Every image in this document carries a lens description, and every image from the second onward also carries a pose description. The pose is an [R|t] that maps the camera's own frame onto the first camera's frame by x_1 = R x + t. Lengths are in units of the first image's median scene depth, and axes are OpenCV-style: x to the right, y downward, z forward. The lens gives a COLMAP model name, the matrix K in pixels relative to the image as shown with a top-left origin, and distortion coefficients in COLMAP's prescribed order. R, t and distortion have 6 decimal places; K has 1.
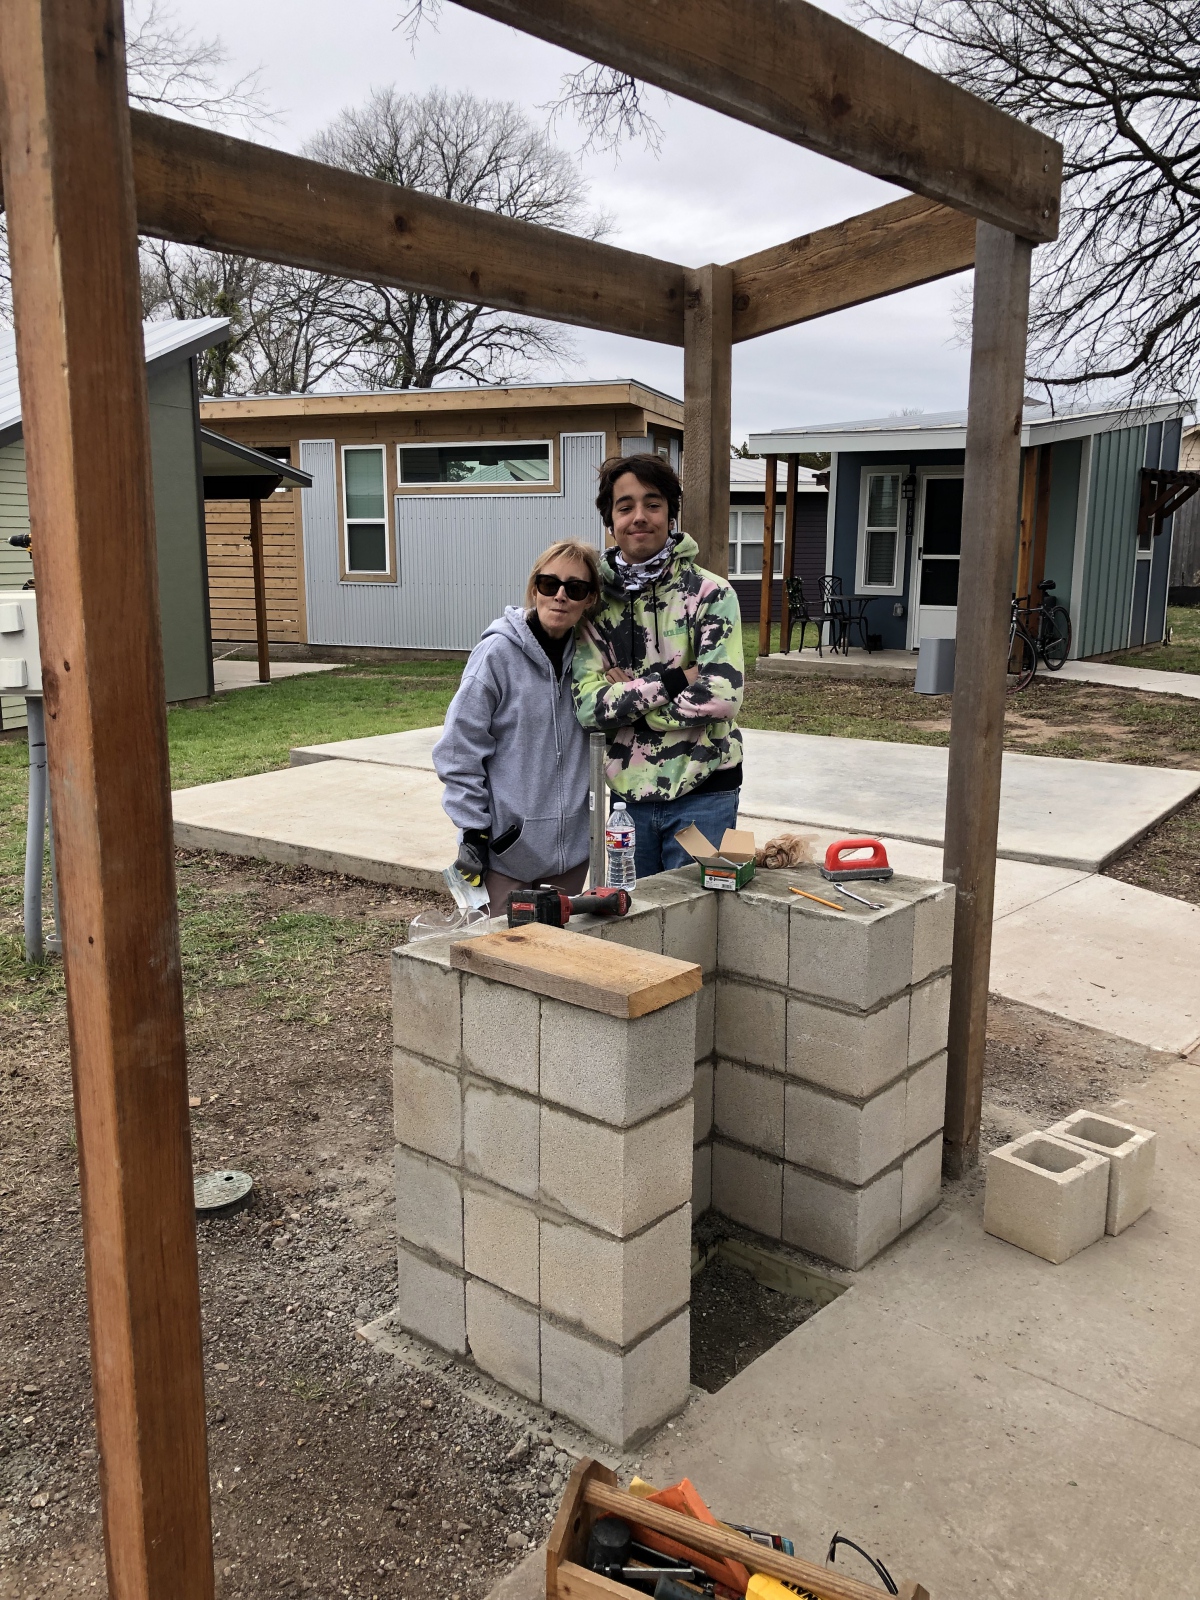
lens RADIAL K [[1326.7, 0, 598.2], [0, 1326.7, 790.3], [0, 0, 1]] dist [0.010363, 0.006646]
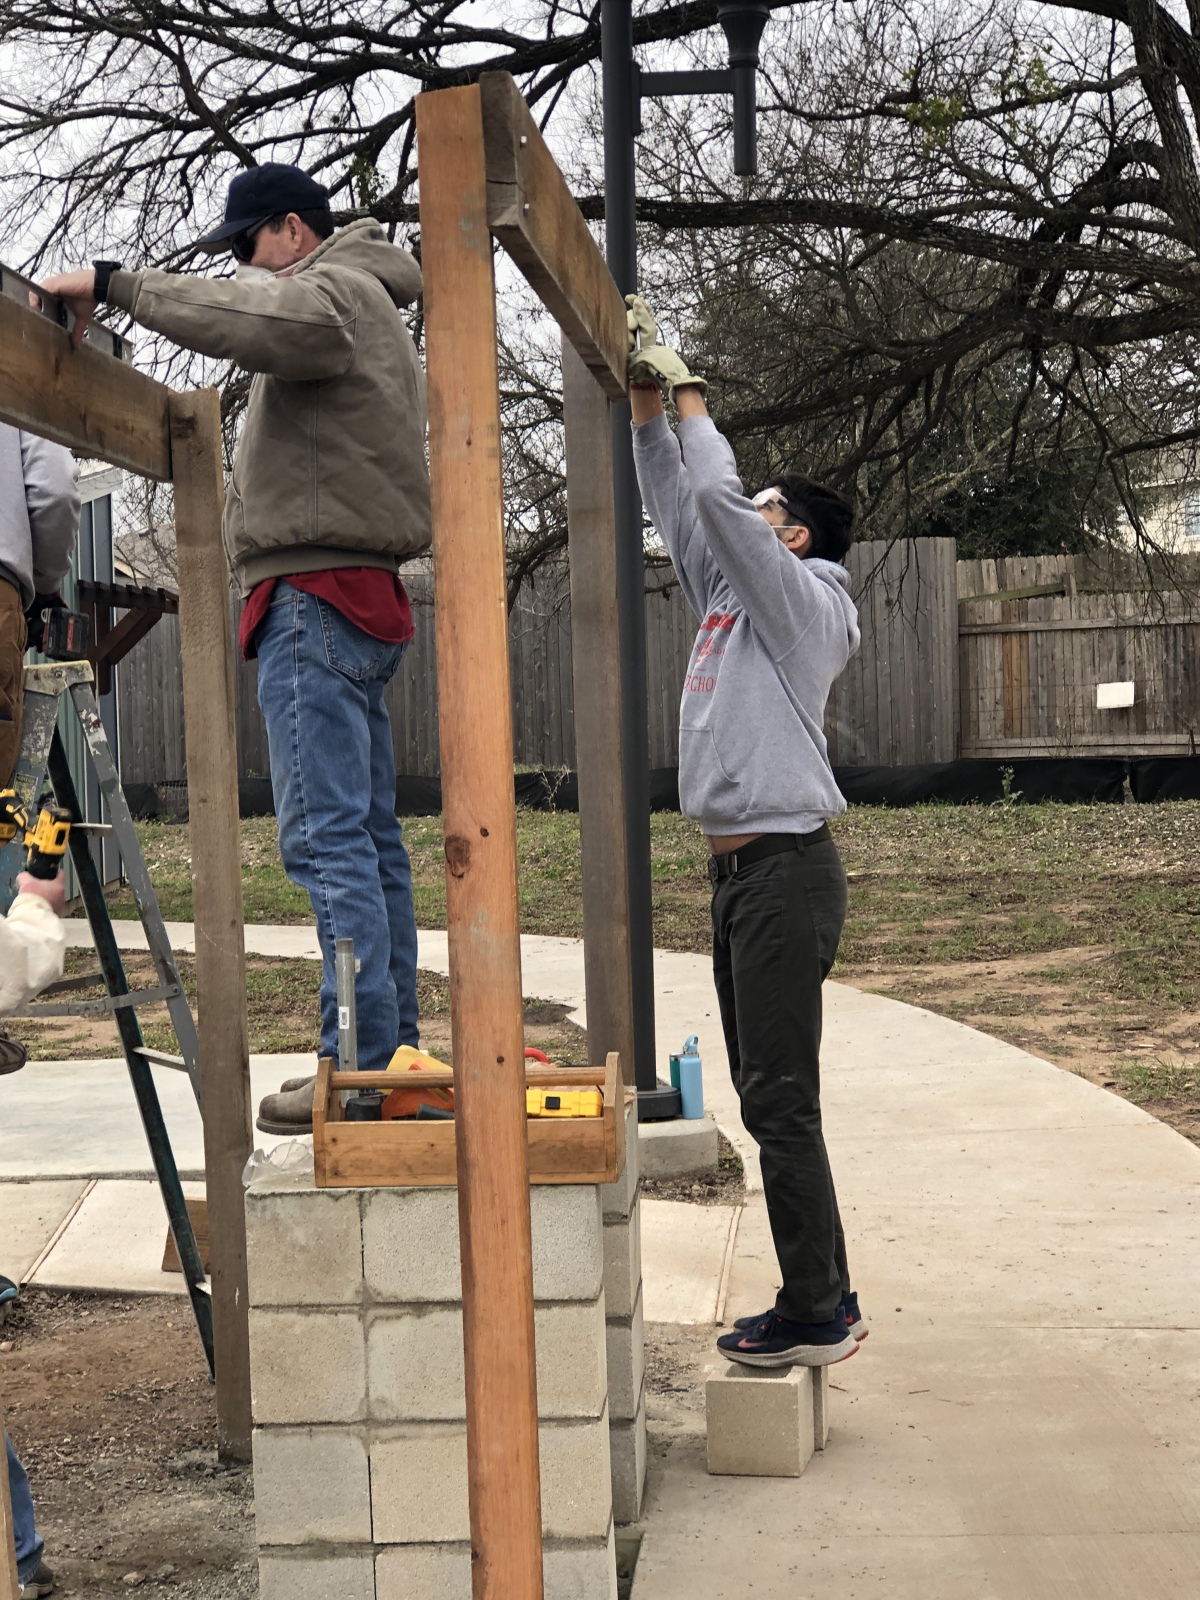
lens RADIAL K [[2921.6, 0, 602.2], [0, 2921.6, 804.1], [0, 0, 1]] dist [0.030292, 0.000000]
pose [[0.792856, -0.051198, 0.607255, -0.283774], [0.143628, 0.984093, -0.104558, 0.026141], [-0.592242, 0.170119, 0.787597, -0.175086]]
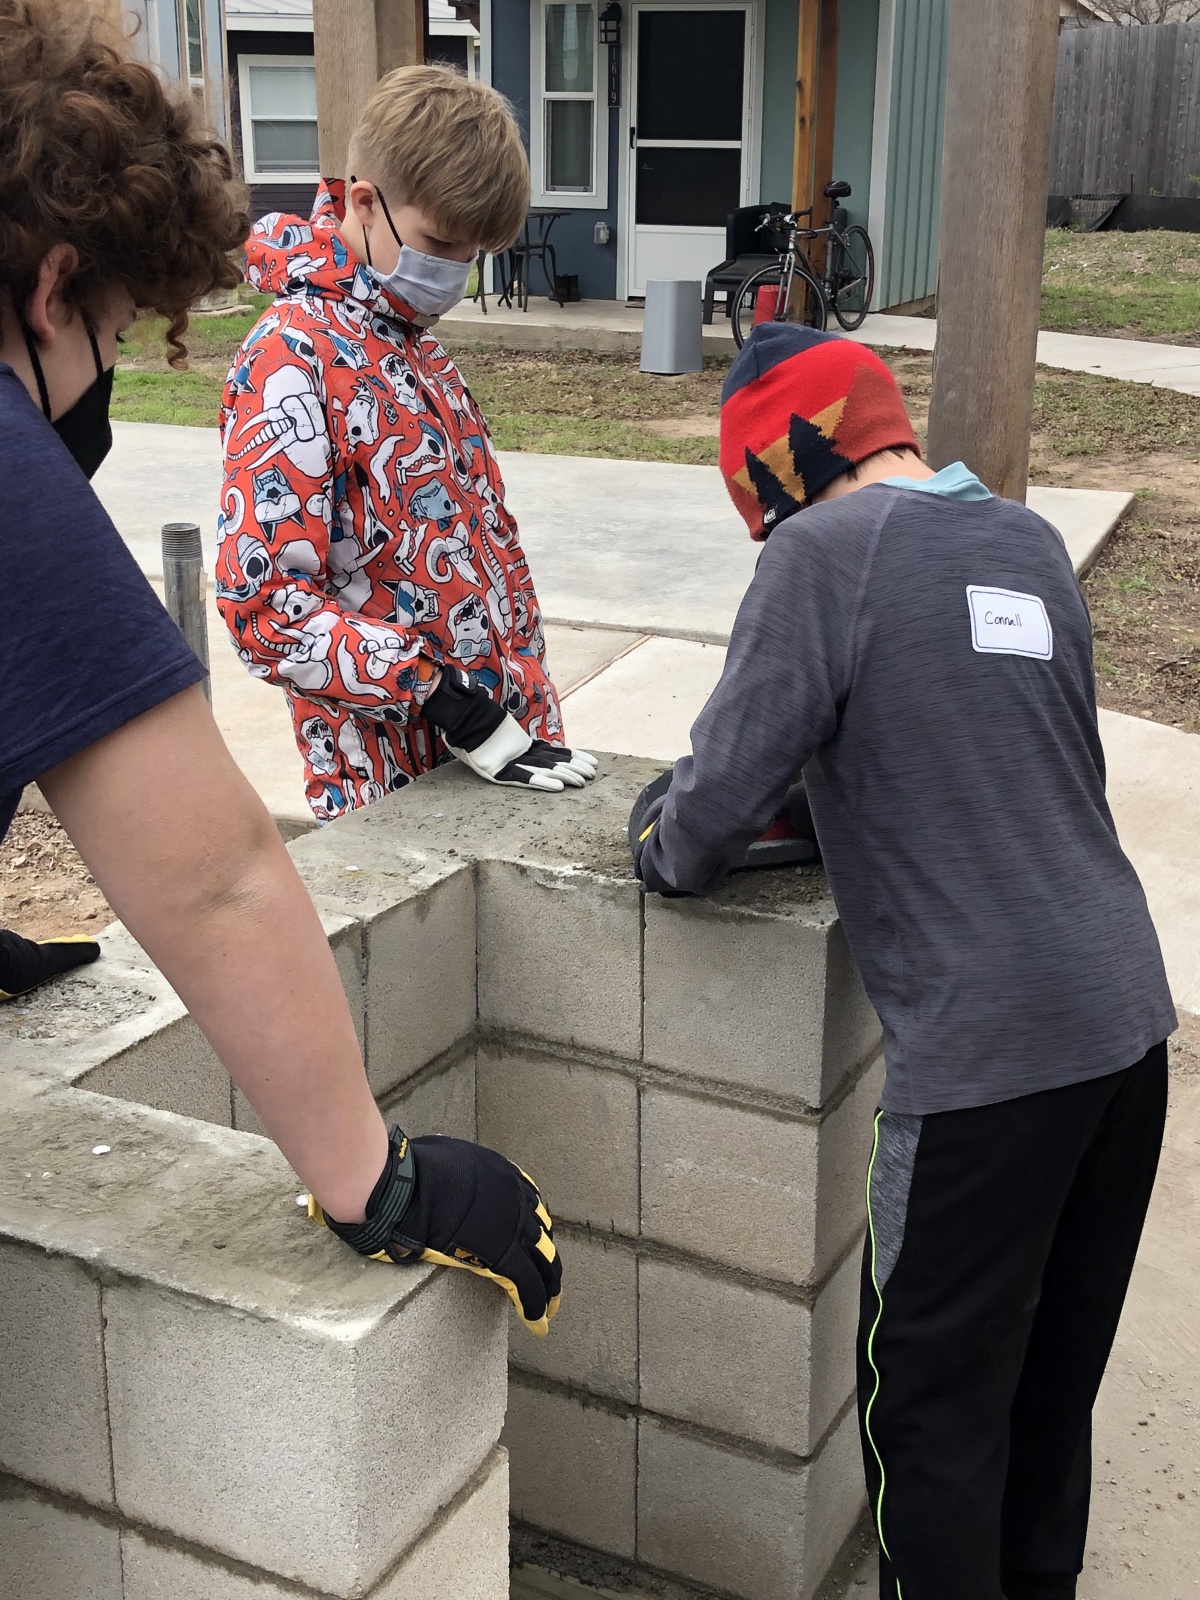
lens RADIAL K [[2004.4, 0, 608.9], [0, 2004.4, 790.6], [0, 0, 1]] dist [0.037980, 0.000000]
pose [[0.970133, -0.071216, 0.231883, -0.006532], [0.039878, 0.989749, 0.137136, -0.011967], [-0.239272, -0.123793, 0.963029, 0.105249]]
